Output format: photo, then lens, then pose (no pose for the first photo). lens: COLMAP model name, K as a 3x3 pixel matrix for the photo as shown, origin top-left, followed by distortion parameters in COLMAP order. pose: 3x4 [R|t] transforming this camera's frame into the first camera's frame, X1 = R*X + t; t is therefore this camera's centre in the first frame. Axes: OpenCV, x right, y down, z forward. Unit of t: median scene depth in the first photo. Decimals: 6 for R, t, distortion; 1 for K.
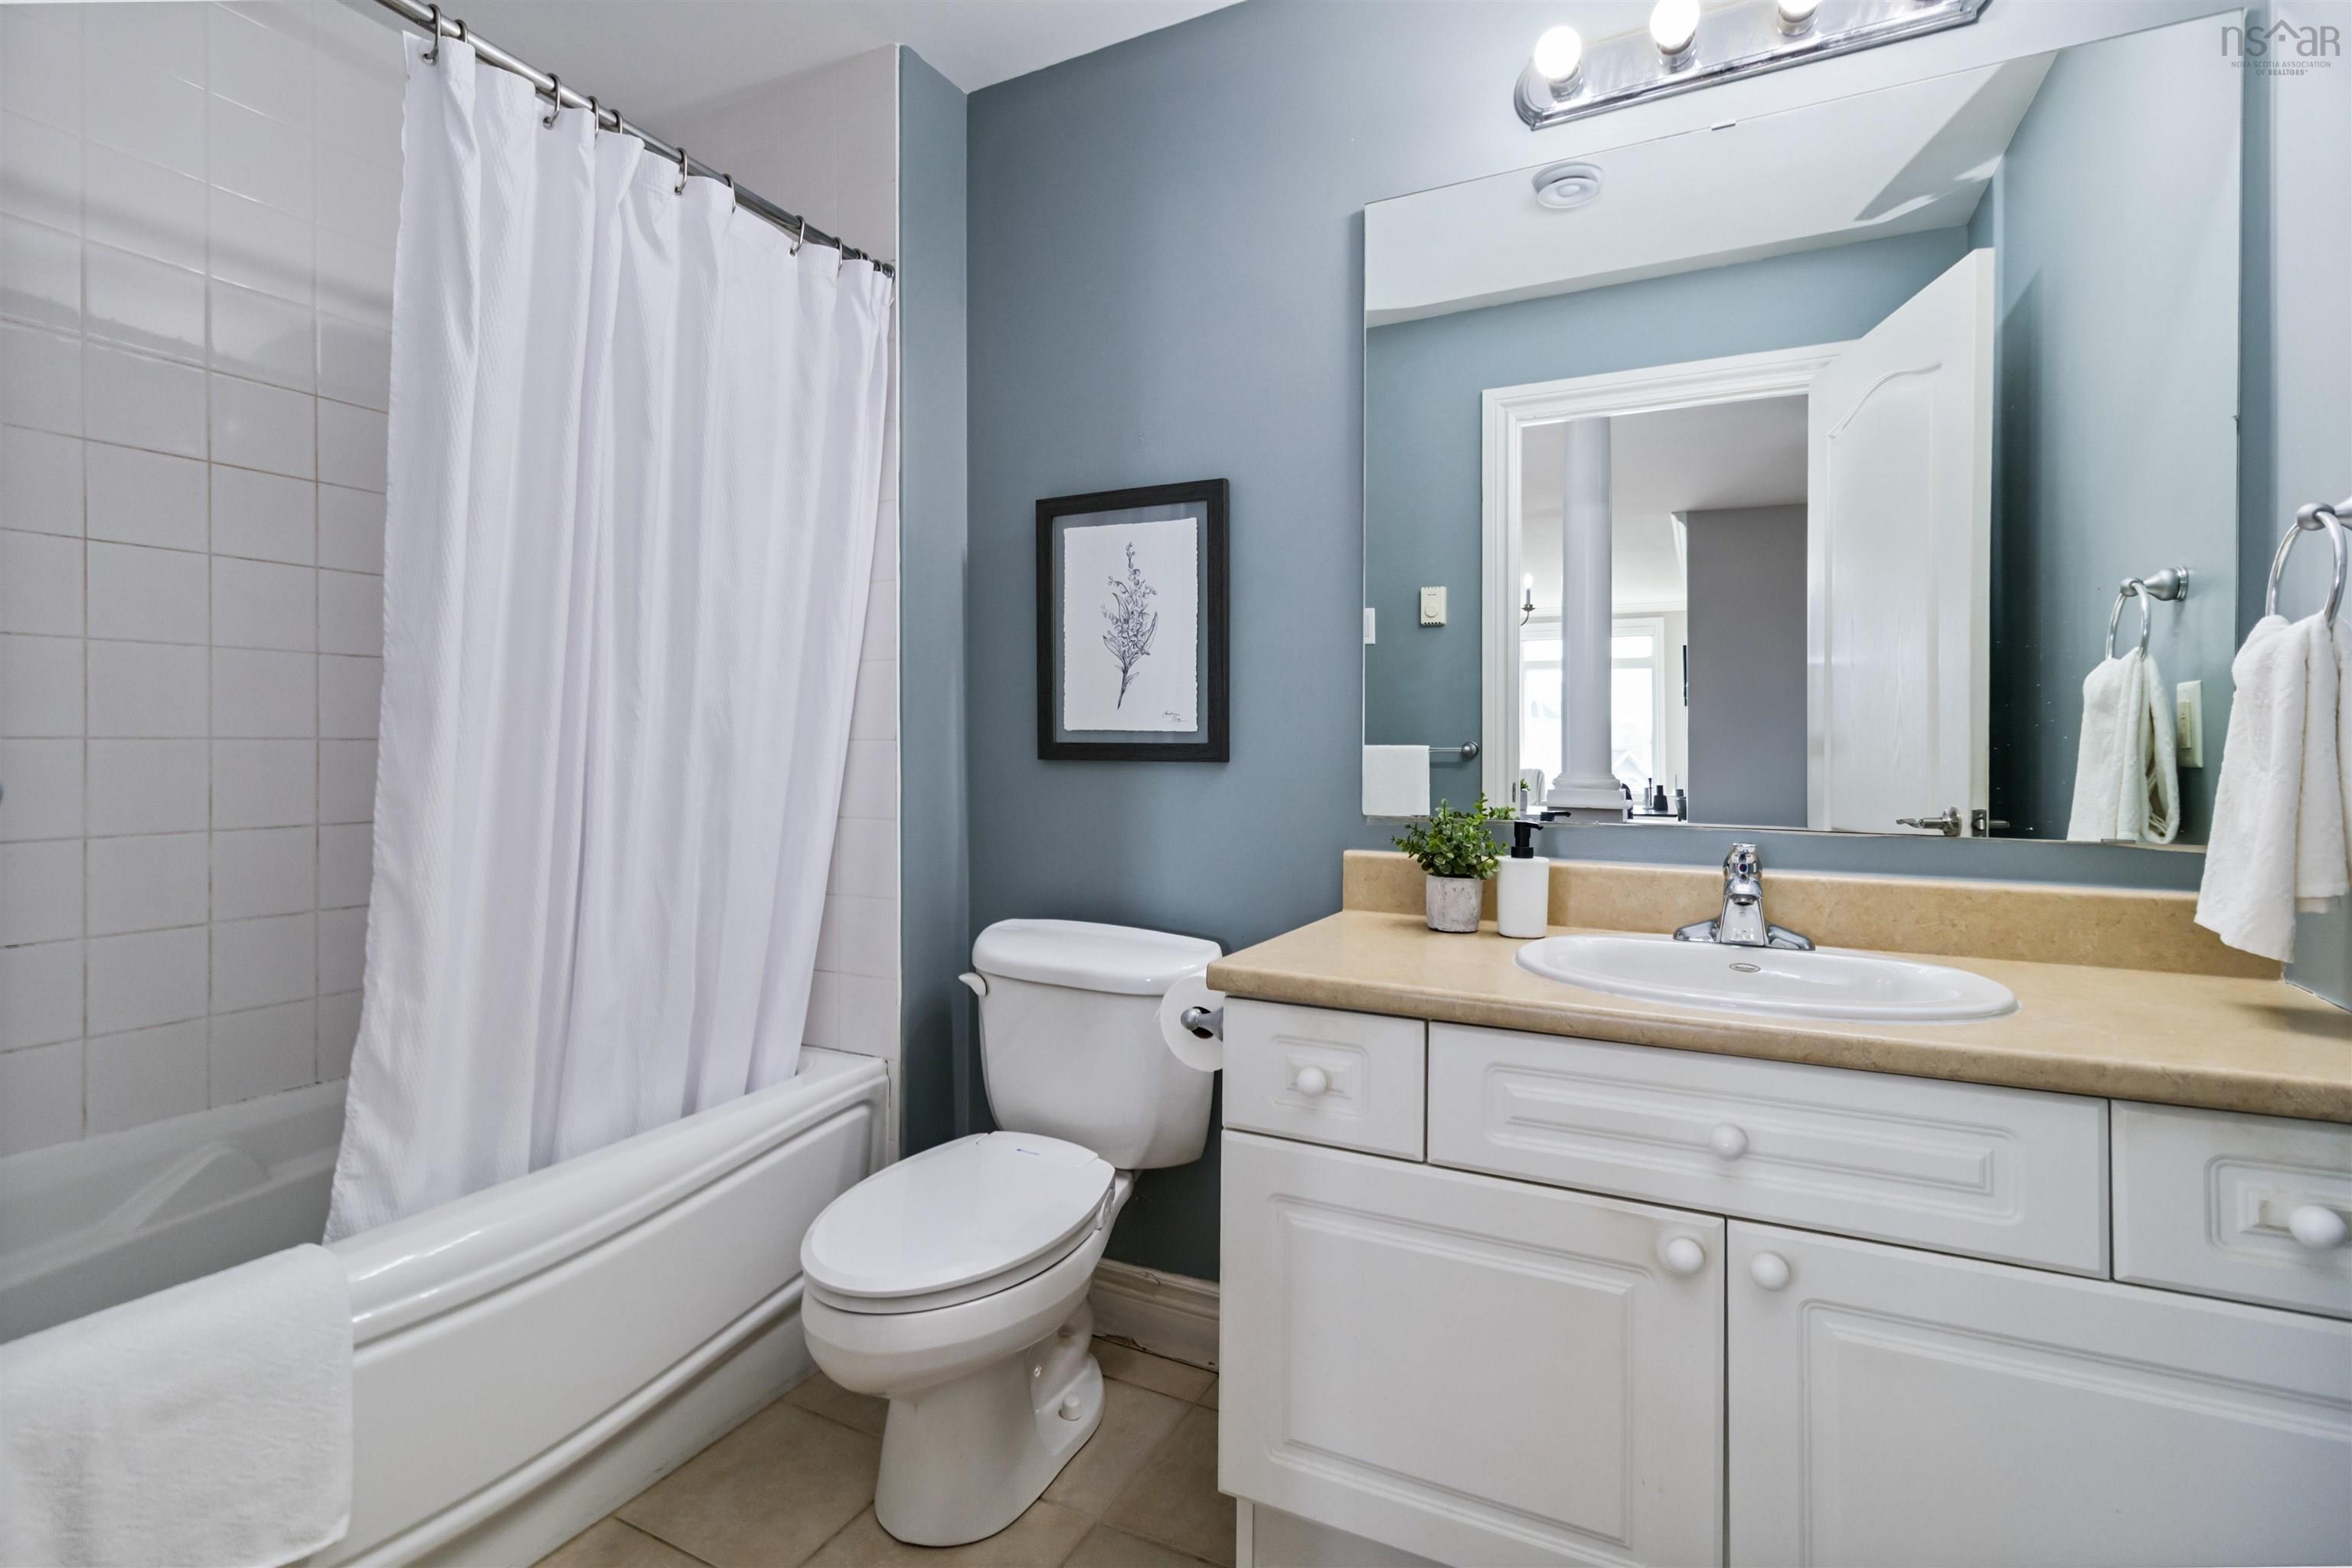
lens RADIAL K [[1091.3, 0, 1168.0], [0, 1091.3, 758.0], [0, 0, 1]] dist [-0.000896, -0.000088]
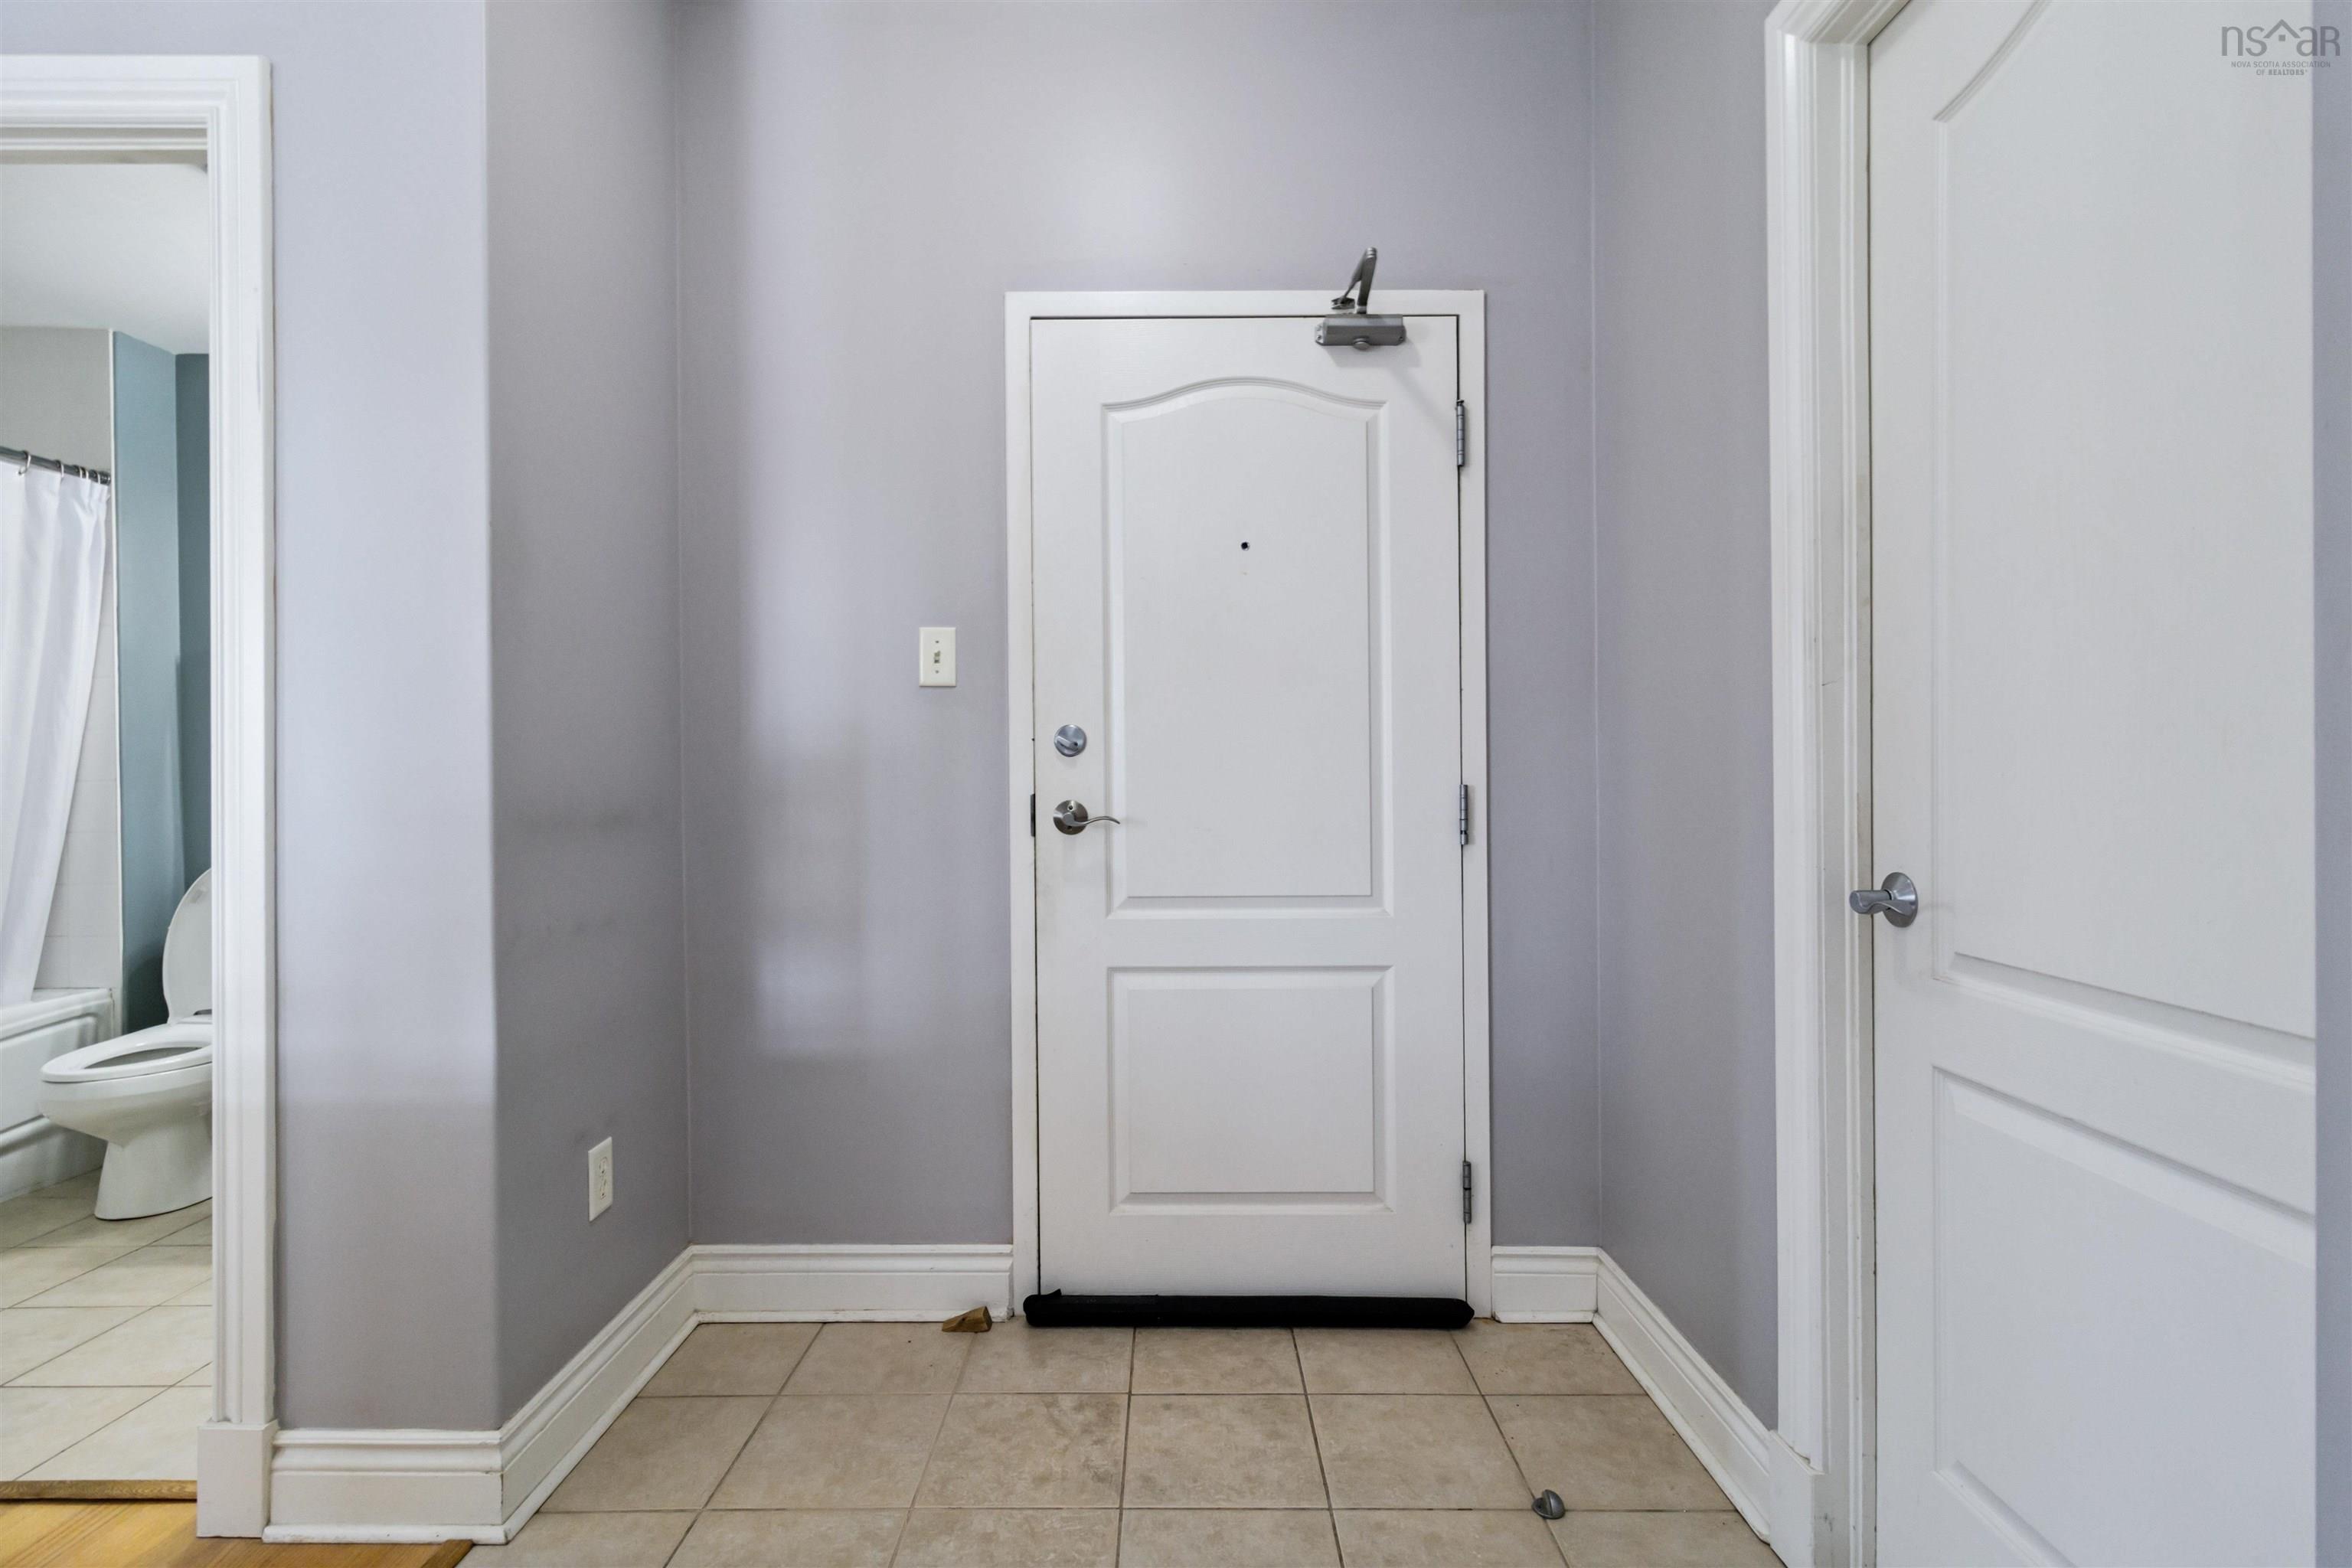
lens RADIAL K [[1122.6, 0, 1176.0], [0, 1122.6, 784.0], [0, 0, 1]] dist [0.013708, 0.000082]
pose [[0.889297, -0.008594, 0.457249, 0.364702], [0.008925, 0.999959, 0.001437, -0.001502], [-0.457243, 0.002803, 0.889338, -1.165929]]
